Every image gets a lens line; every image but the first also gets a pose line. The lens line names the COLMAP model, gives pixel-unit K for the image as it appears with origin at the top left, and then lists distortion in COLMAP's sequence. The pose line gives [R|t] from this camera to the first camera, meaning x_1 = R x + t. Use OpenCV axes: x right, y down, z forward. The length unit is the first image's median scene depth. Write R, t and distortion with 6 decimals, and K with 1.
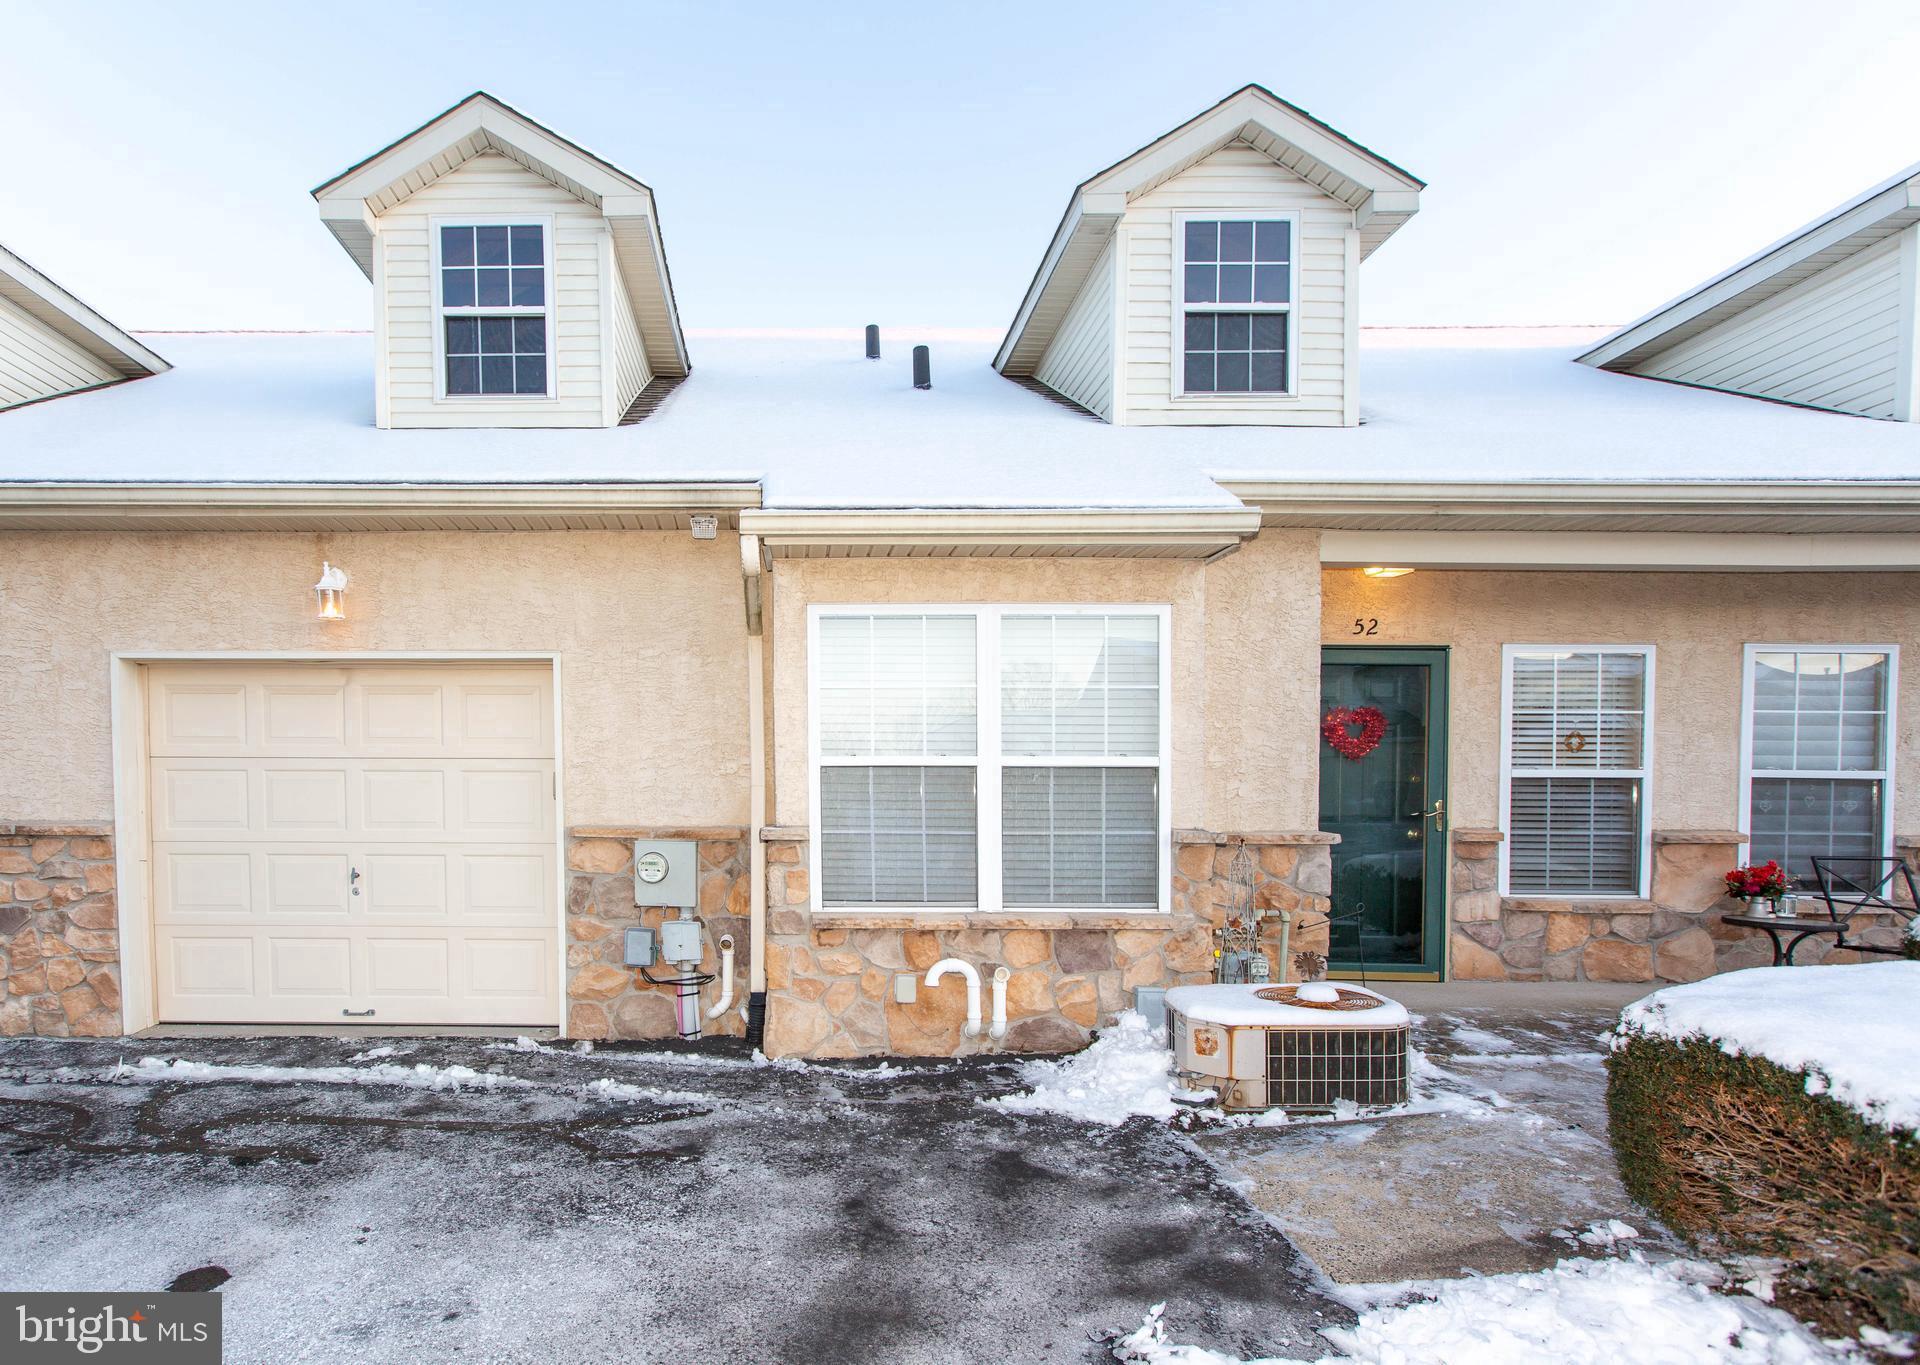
lens RADIAL K [[1139.1, 0, 961.1], [0, 1139.1, 859.6], [0, 0, 1]] dist [-0.010407, 0.003352]
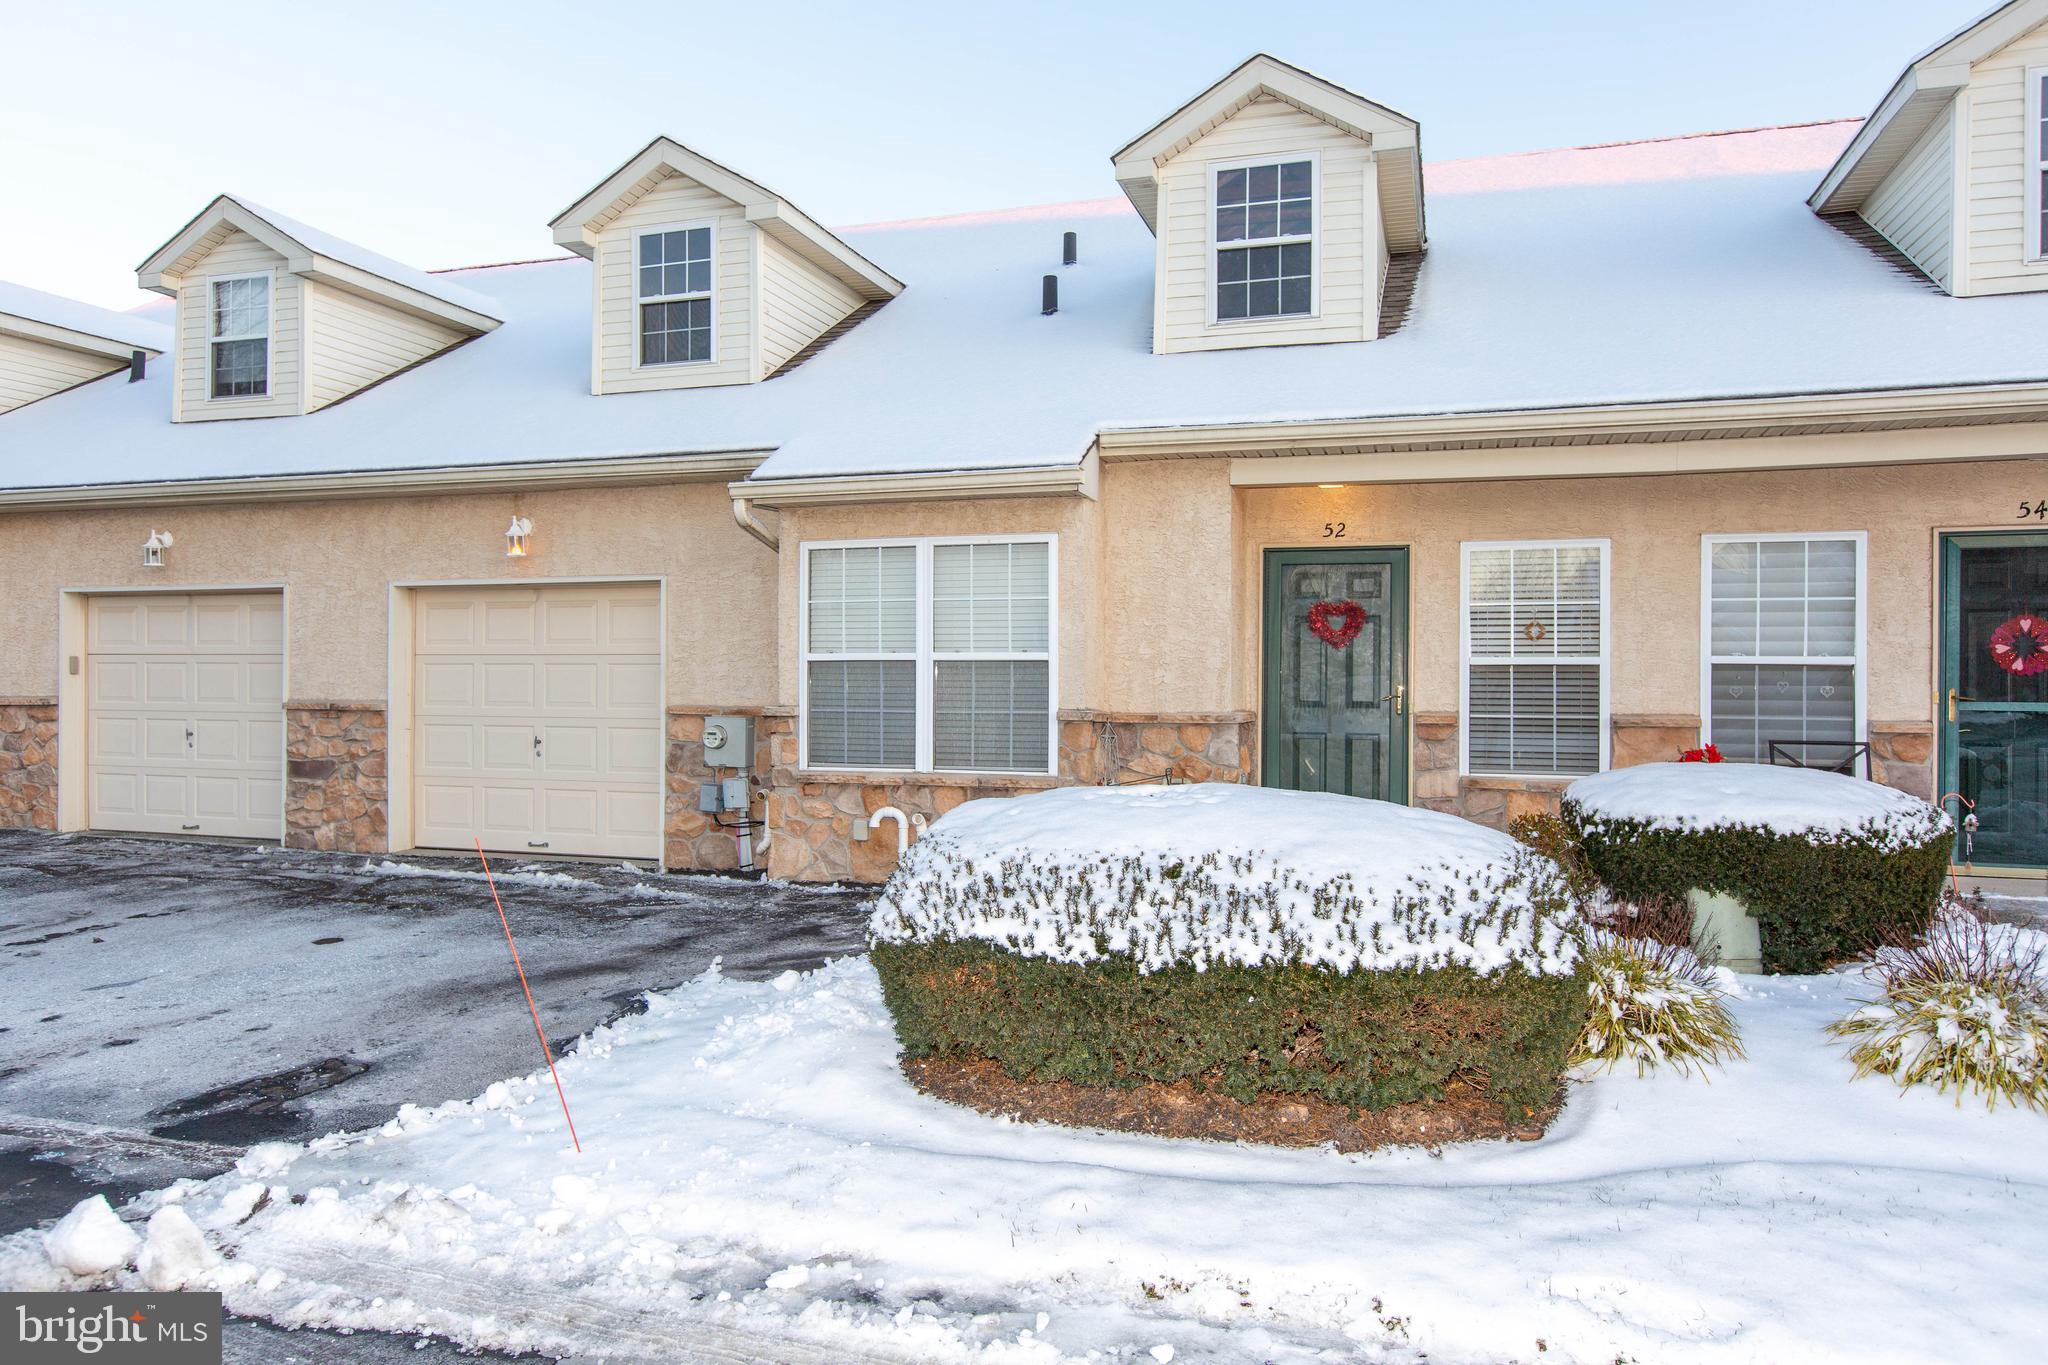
lens RADIAL K [[1358.1, 0, 1024.0], [0, 1358.1, 682.5], [0, 0, 1]] dist [-0.019463, -0.001751]
pose [[0.958057, -0.000698, -0.286577, 0.500632], [-0.014137, 0.998664, -0.049694, 0.016287], [0.286229, 0.051661, 0.956768, -0.391559]]
